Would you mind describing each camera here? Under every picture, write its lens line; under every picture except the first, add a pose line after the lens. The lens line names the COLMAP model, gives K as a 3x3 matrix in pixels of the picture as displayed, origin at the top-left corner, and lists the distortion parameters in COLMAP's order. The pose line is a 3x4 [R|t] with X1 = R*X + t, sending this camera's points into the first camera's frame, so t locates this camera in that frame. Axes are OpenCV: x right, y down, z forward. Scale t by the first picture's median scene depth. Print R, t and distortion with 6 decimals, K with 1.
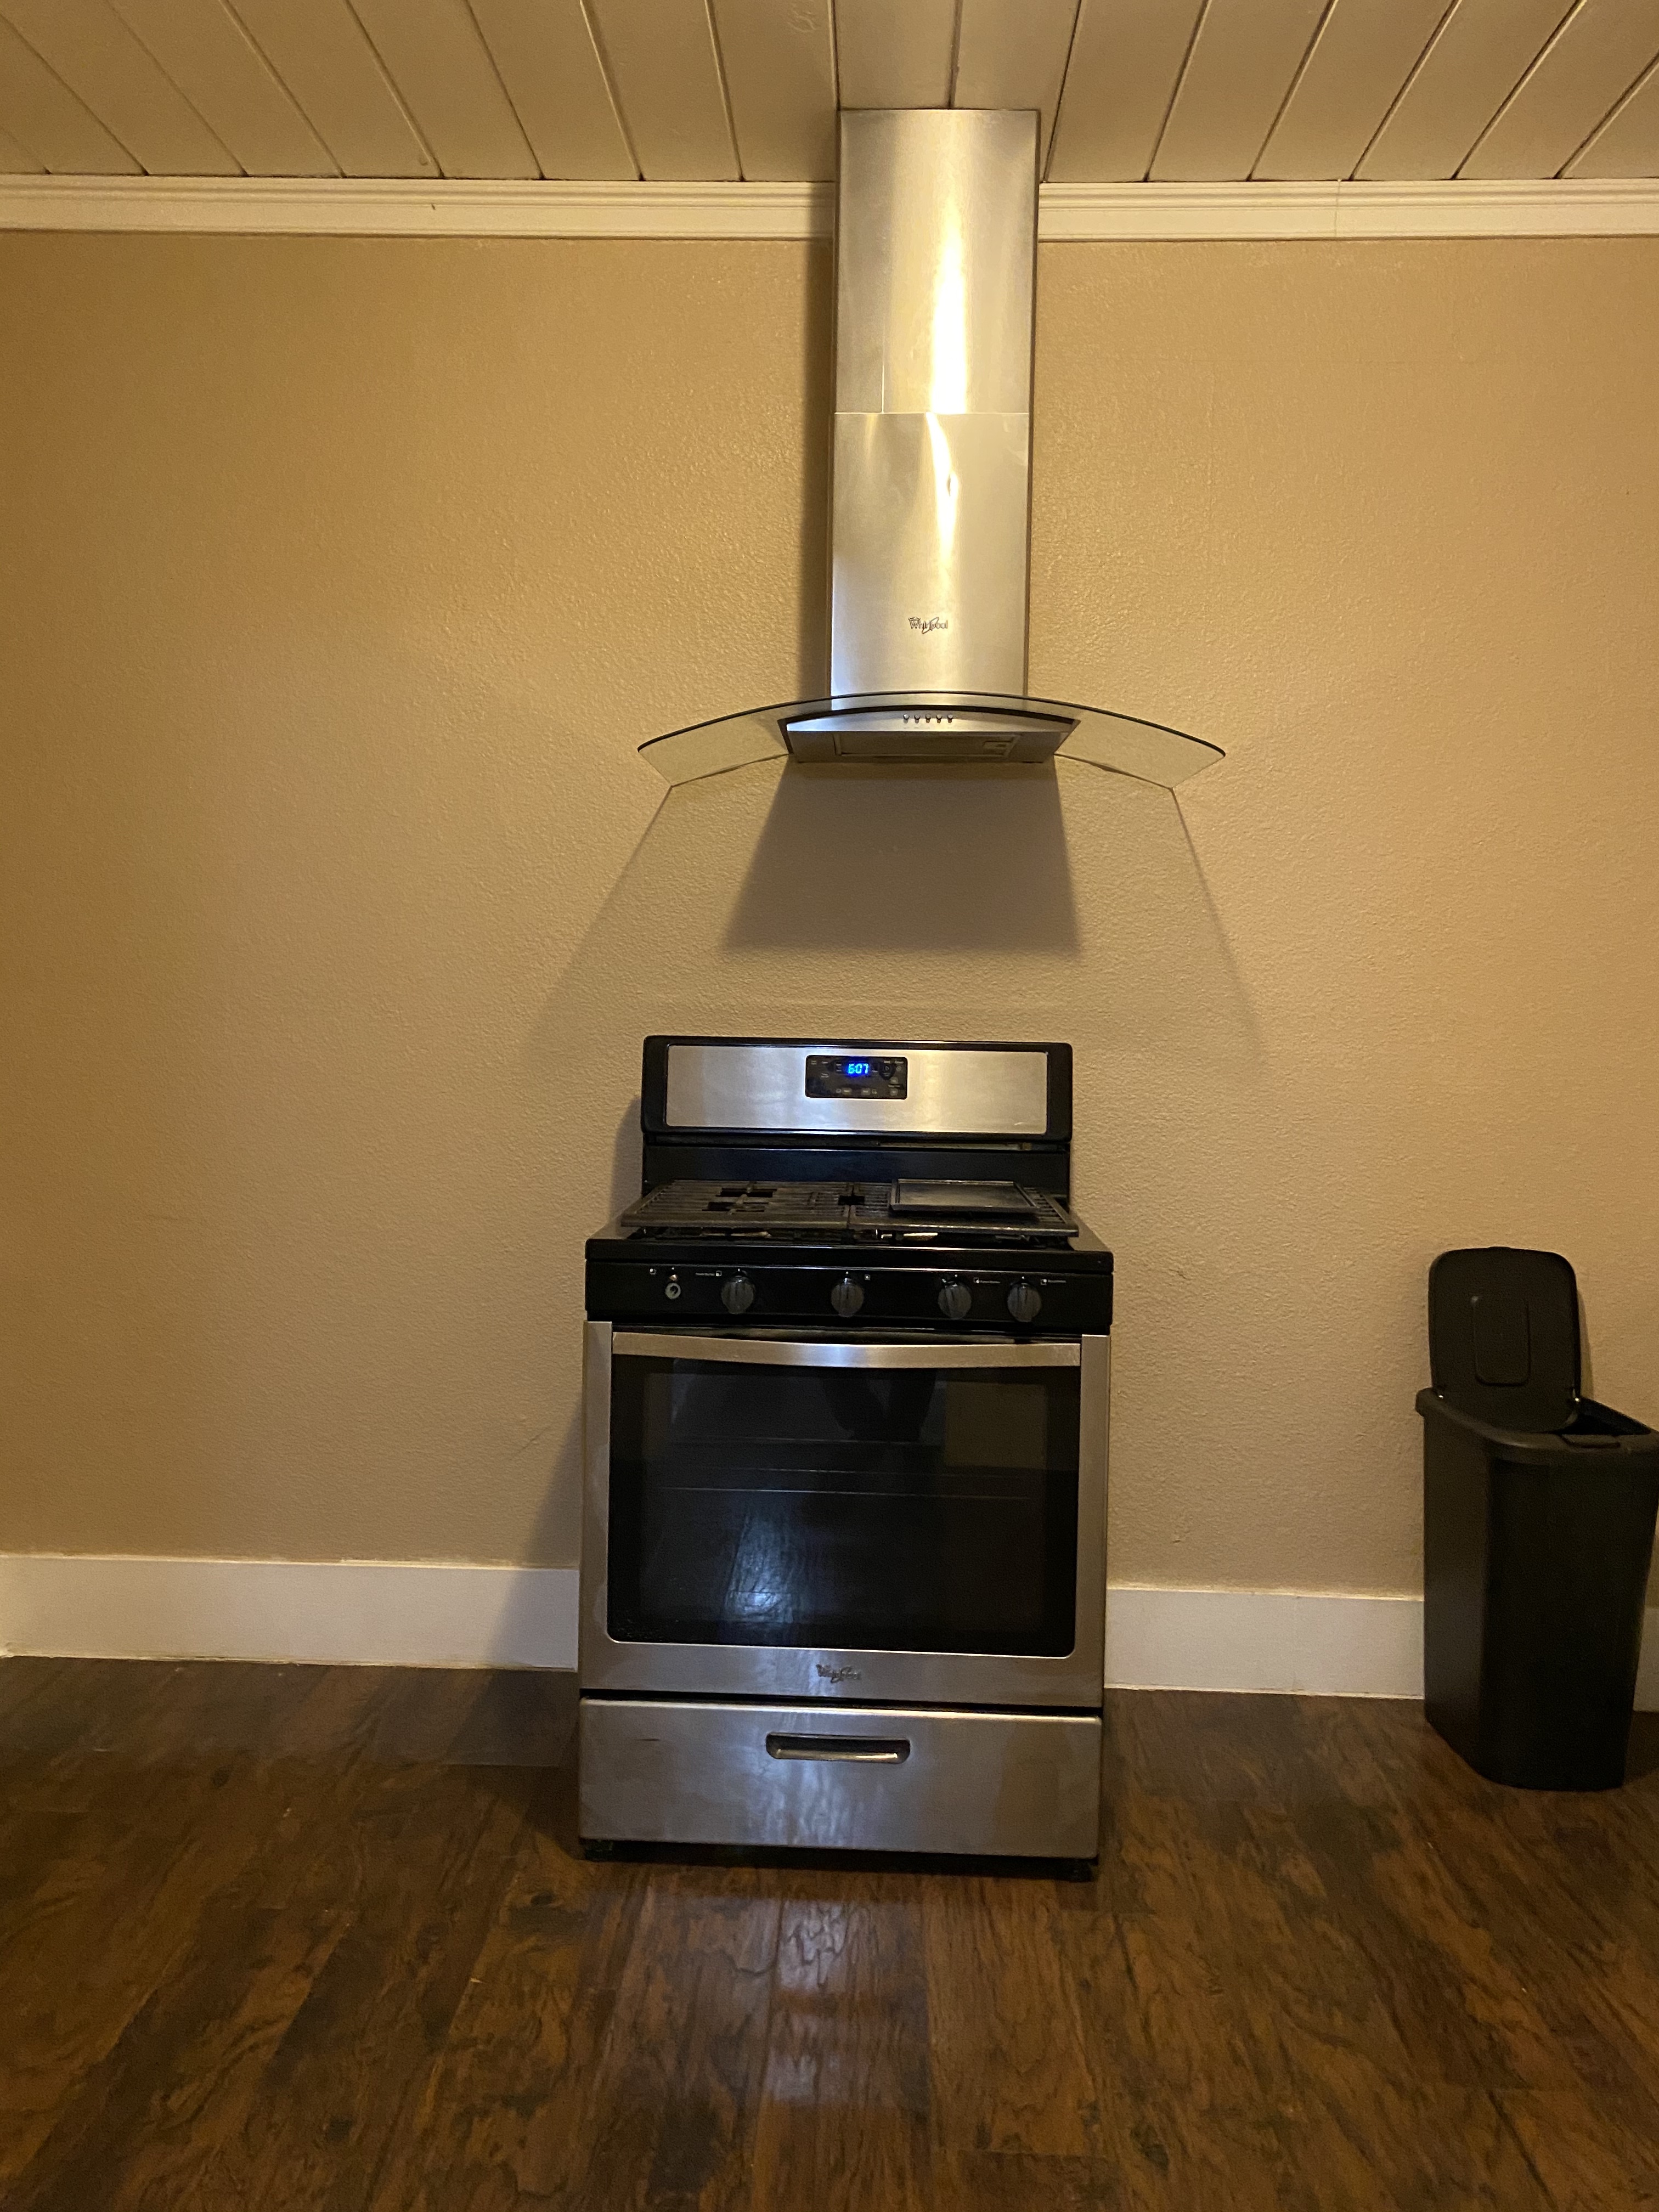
lens RADIAL K [[1668.9, 0, 829.5], [0, 1668.9, 1106.0], [0, 0, 1]] dist [0.026621, -0.026914]
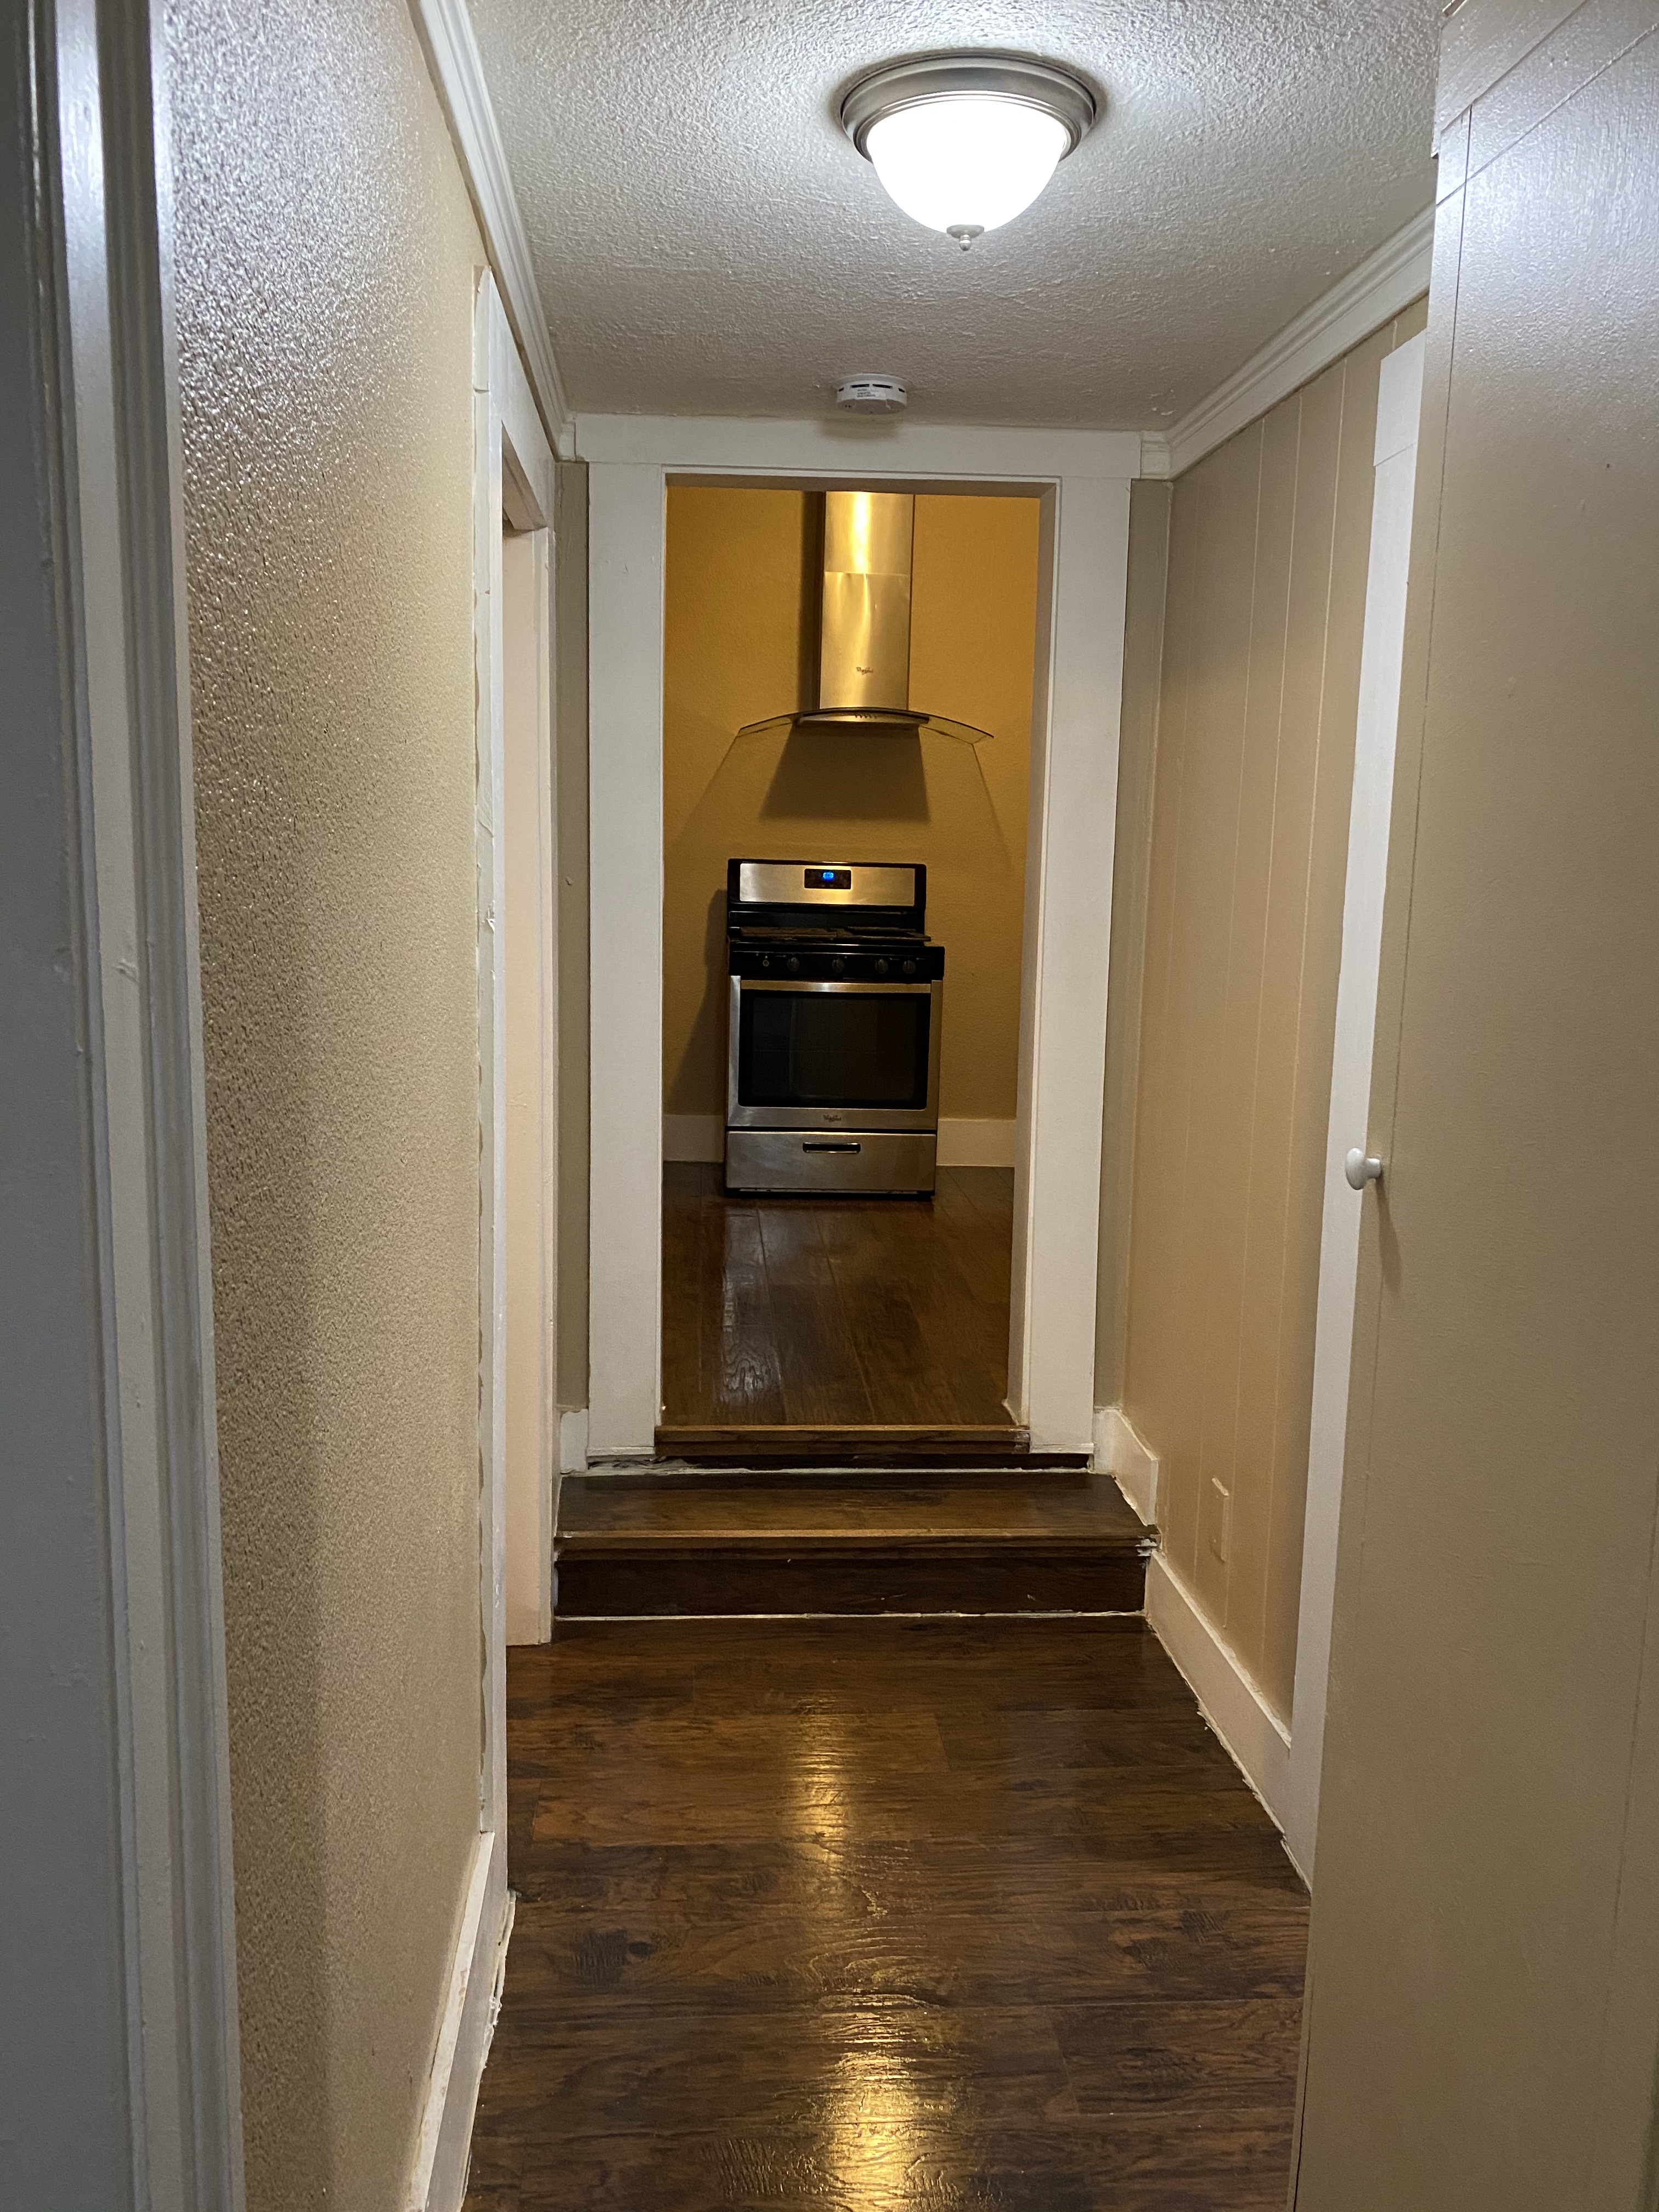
lens RADIAL K [[1686.7, 0, 820.1], [0, 1686.7, 1091.5], [0, 0, 1]] dist [0.043704, -0.036055]
pose [[0.994563, -0.000919, 0.104135, -0.228097], [-0.007728, 0.996552, 0.082605, 0.078749], [-0.103852, -0.082960, 0.991127, -1.232015]]
